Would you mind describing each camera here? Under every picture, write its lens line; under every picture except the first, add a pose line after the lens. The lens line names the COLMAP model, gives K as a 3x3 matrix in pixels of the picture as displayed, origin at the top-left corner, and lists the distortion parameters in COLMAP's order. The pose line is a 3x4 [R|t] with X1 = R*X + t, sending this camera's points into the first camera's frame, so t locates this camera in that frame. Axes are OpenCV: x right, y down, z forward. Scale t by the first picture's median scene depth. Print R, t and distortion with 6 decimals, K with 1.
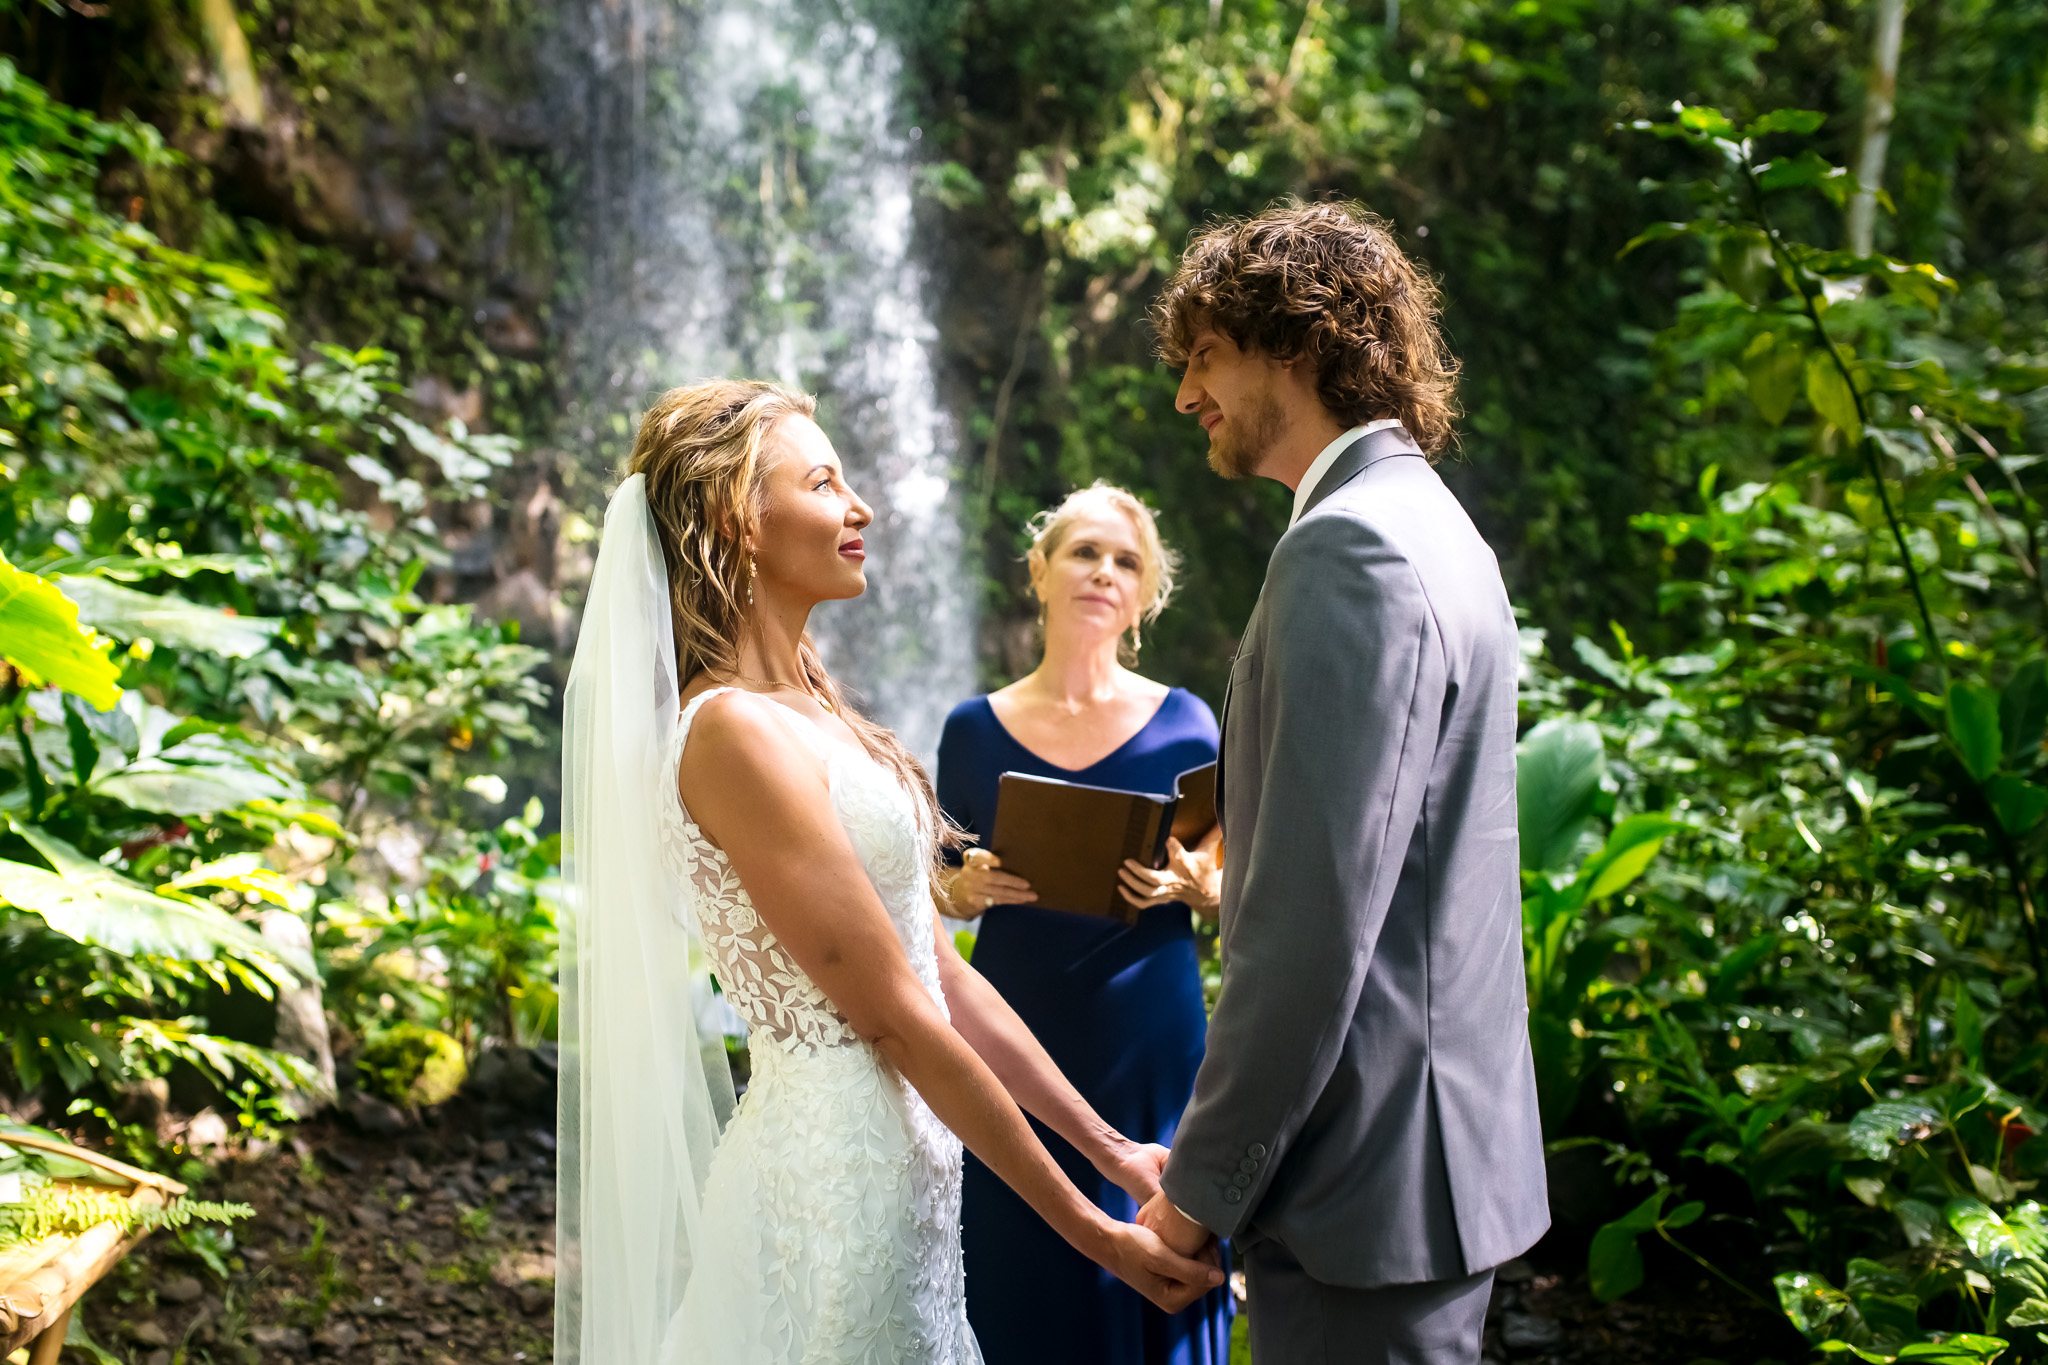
lens RADIAL K [[2295.6, 0, 1010.1], [0, 2295.6, 703.9], [0, 0, 1]] dist [-0.023329, 0.002483]
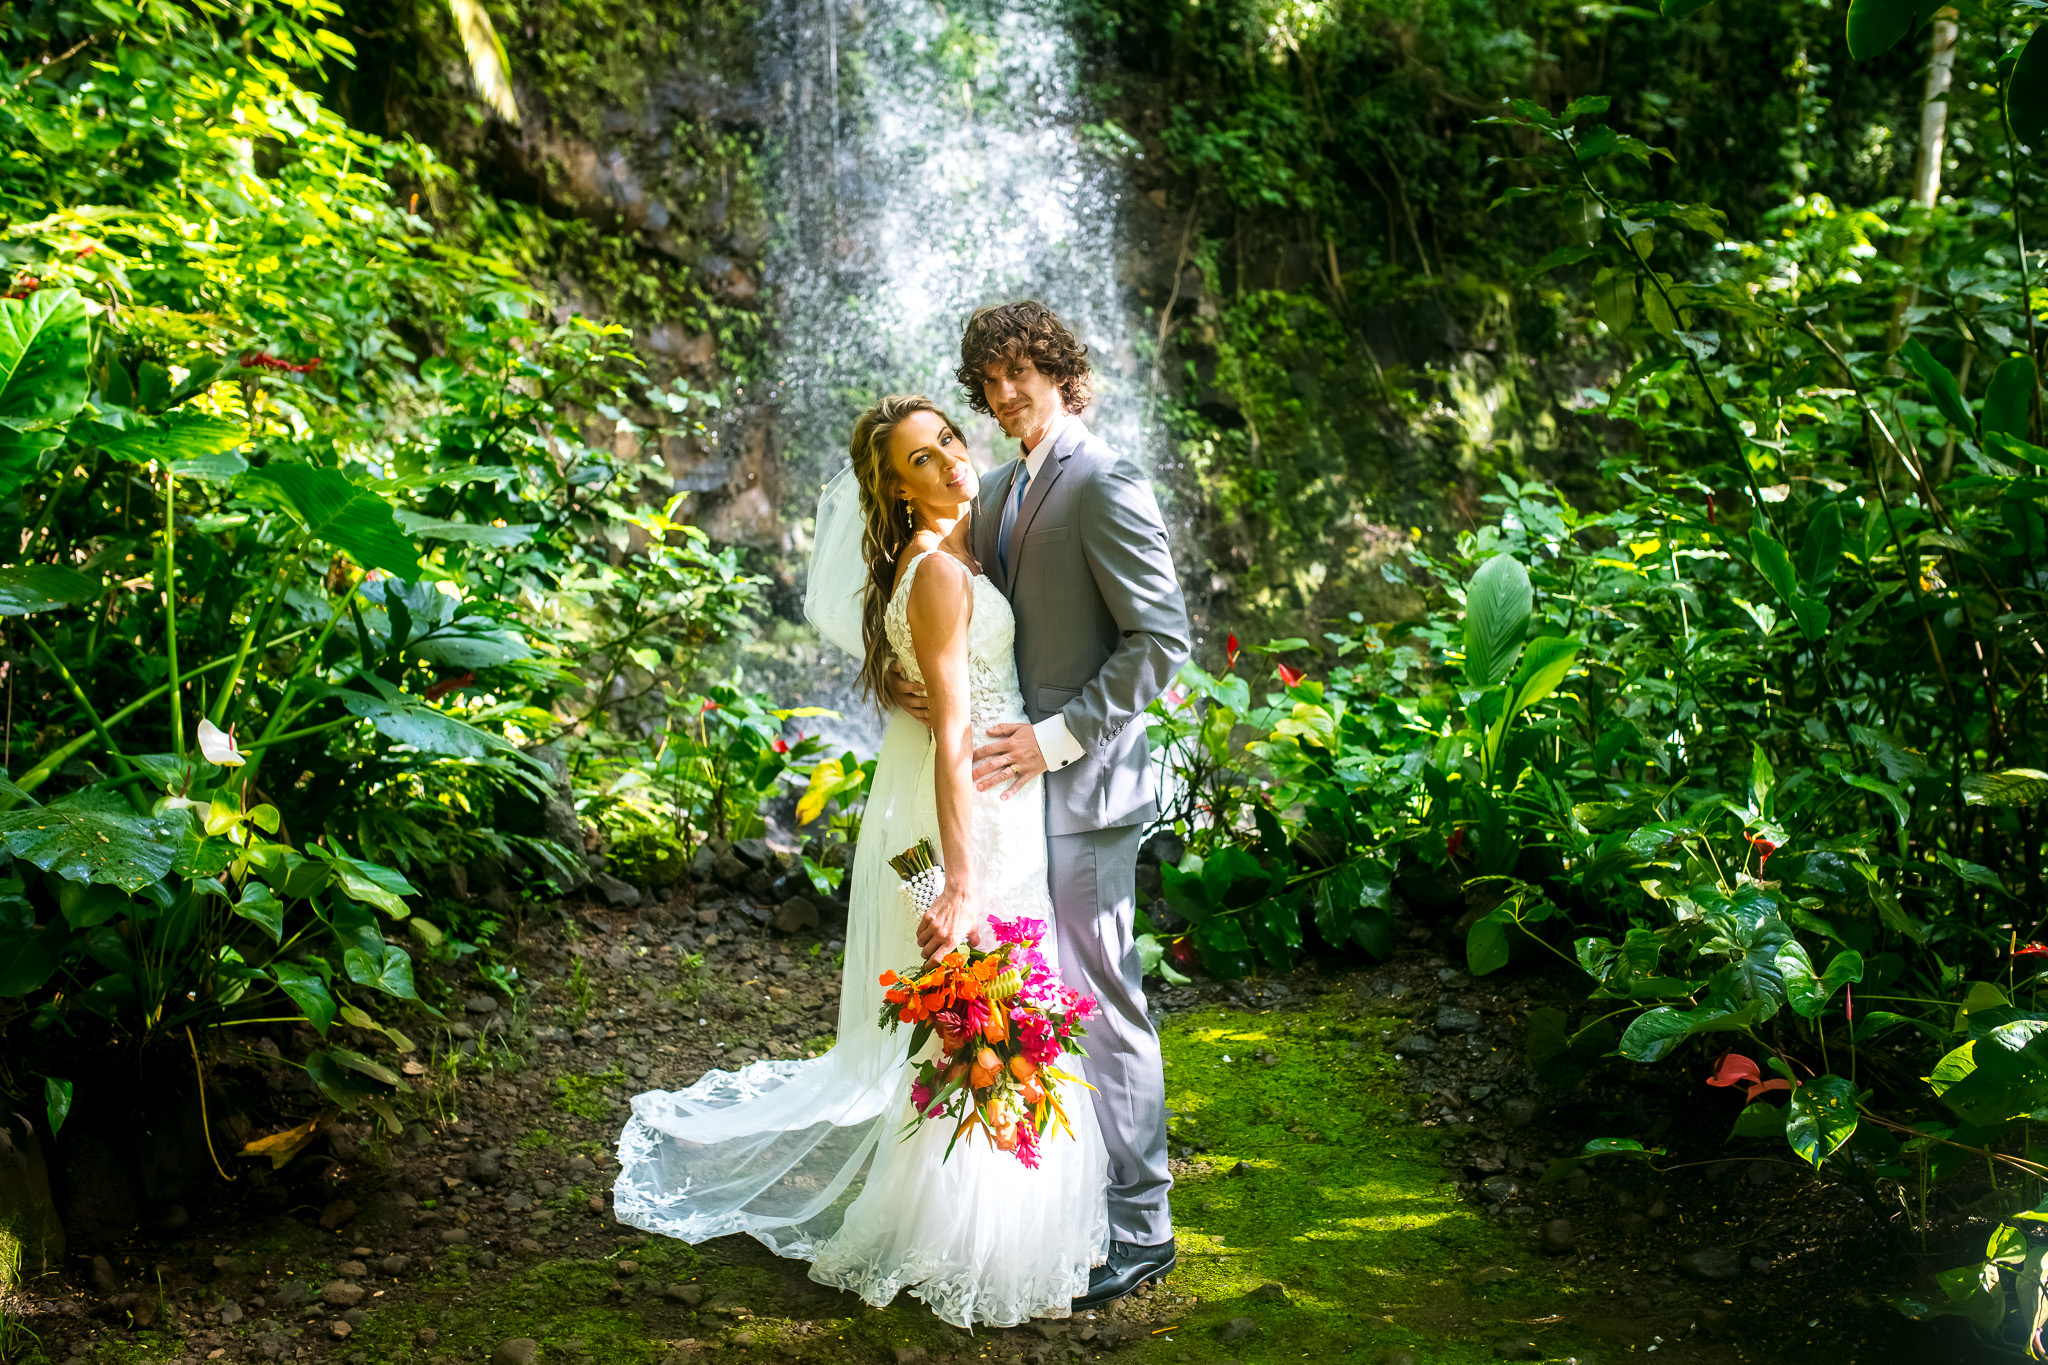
lens RADIAL K [[2110.0, 0, 1081.0], [0, 2110.0, 682.0], [0, 0, 1]] dist [-0.018301, 0.013624]
pose [[0.997318, -0.028355, -0.067481, 0.051589], [0.030928, 0.998822, 0.037394, 0.011651], [0.066341, -0.039381, 0.997020, -0.136591]]
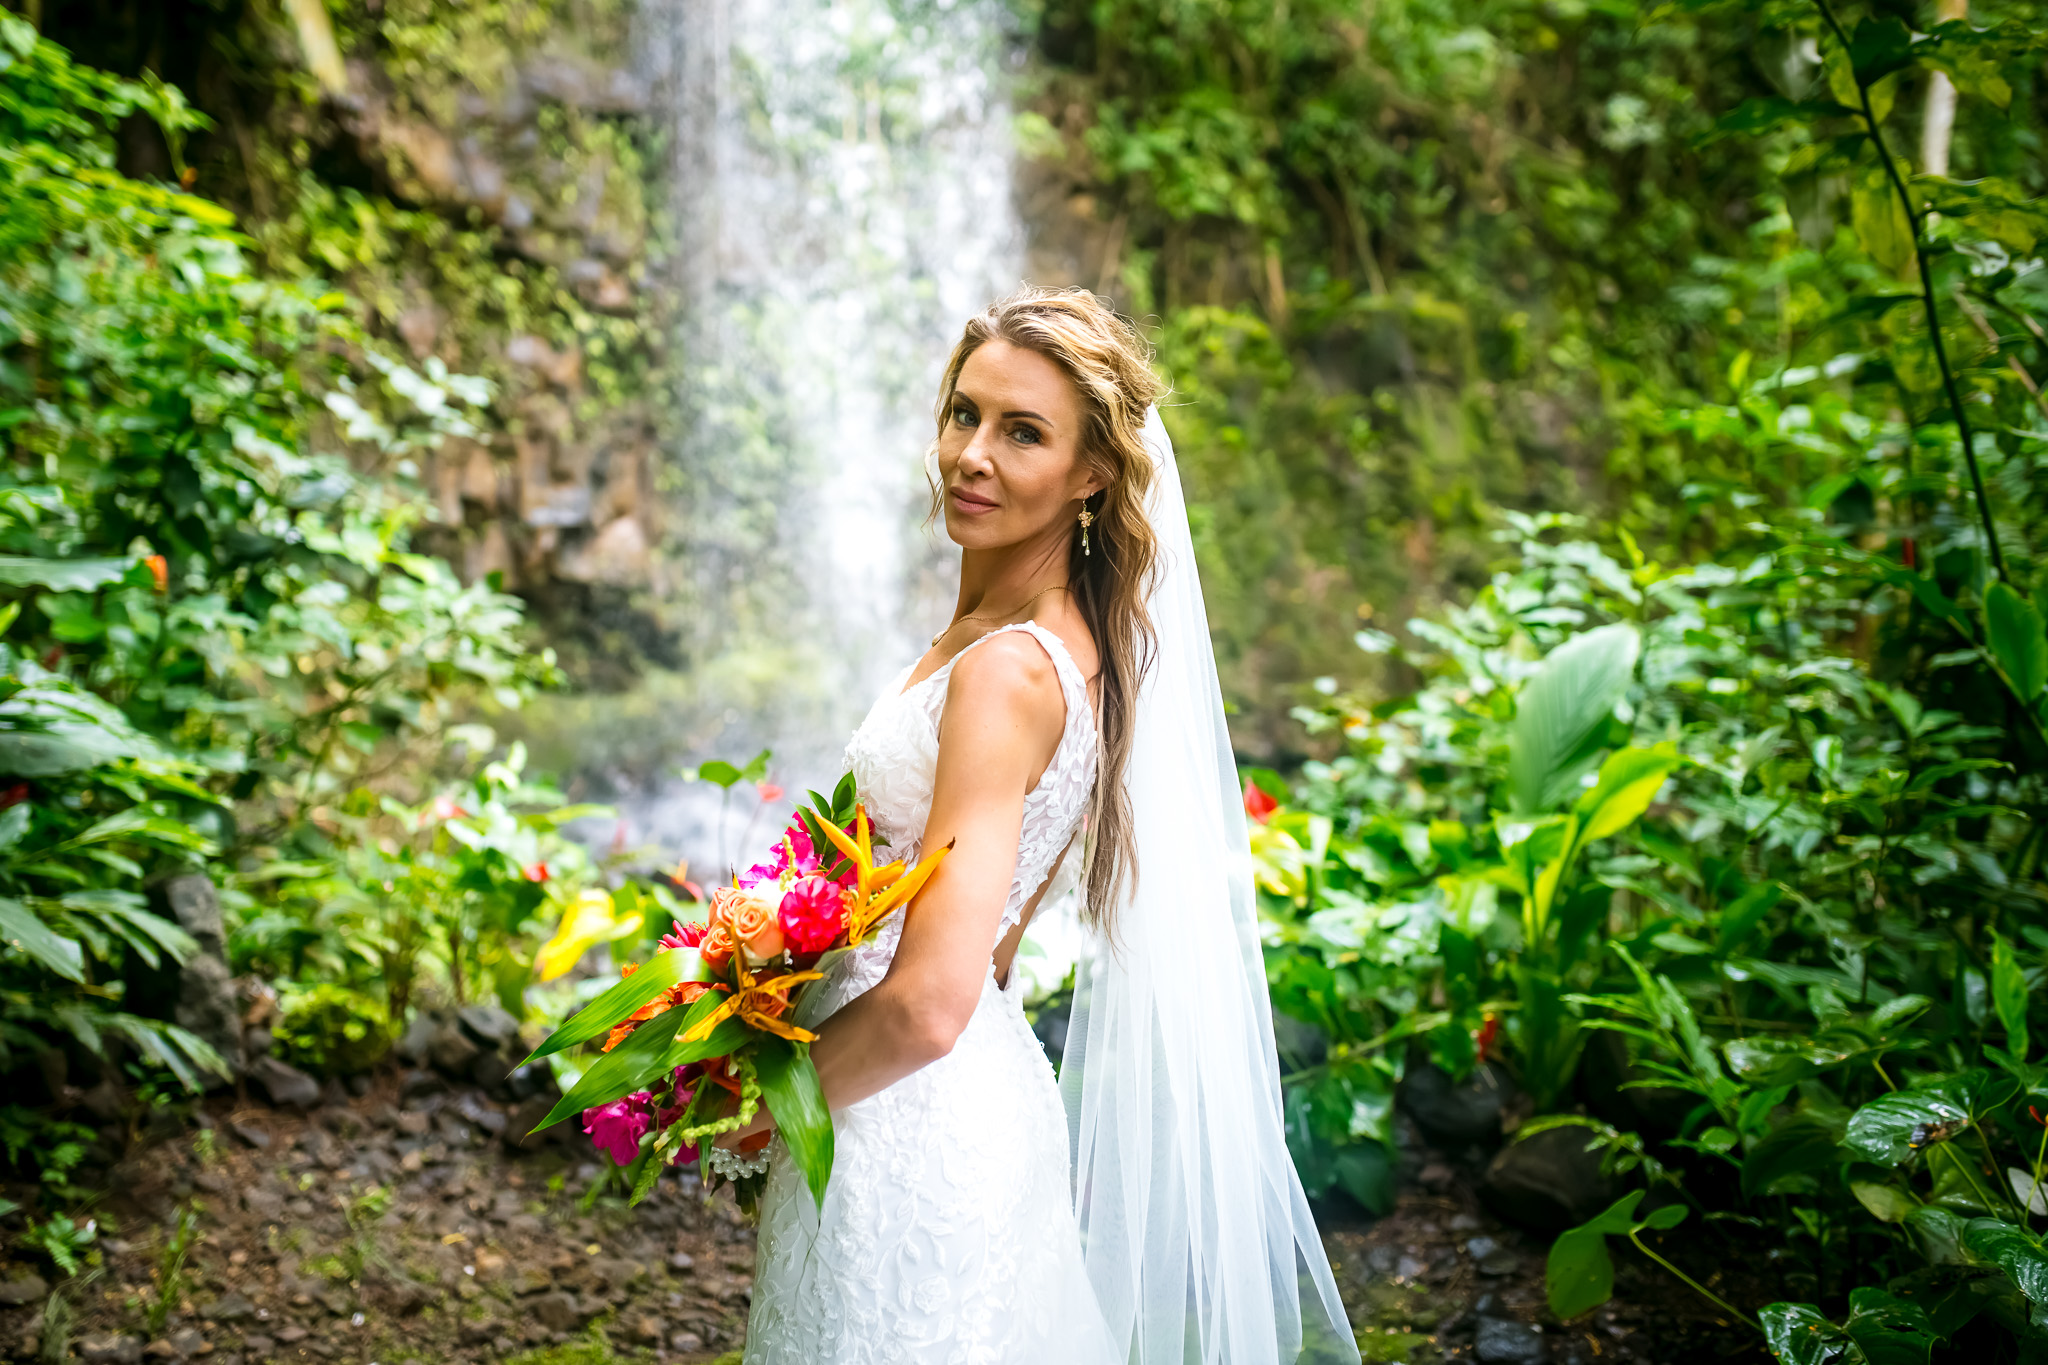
lens RADIAL K [[2129.0, 0, 998.3], [0, 2129.0, 632.9], [0, 0, 1]] dist [-0.023617, 0.005818]
pose [[0.997299, -0.020244, -0.070602, 0.051512], [0.020026, 0.999792, -0.003793, 0.001110], [0.070665, 0.002369, 0.997497, 0.093212]]
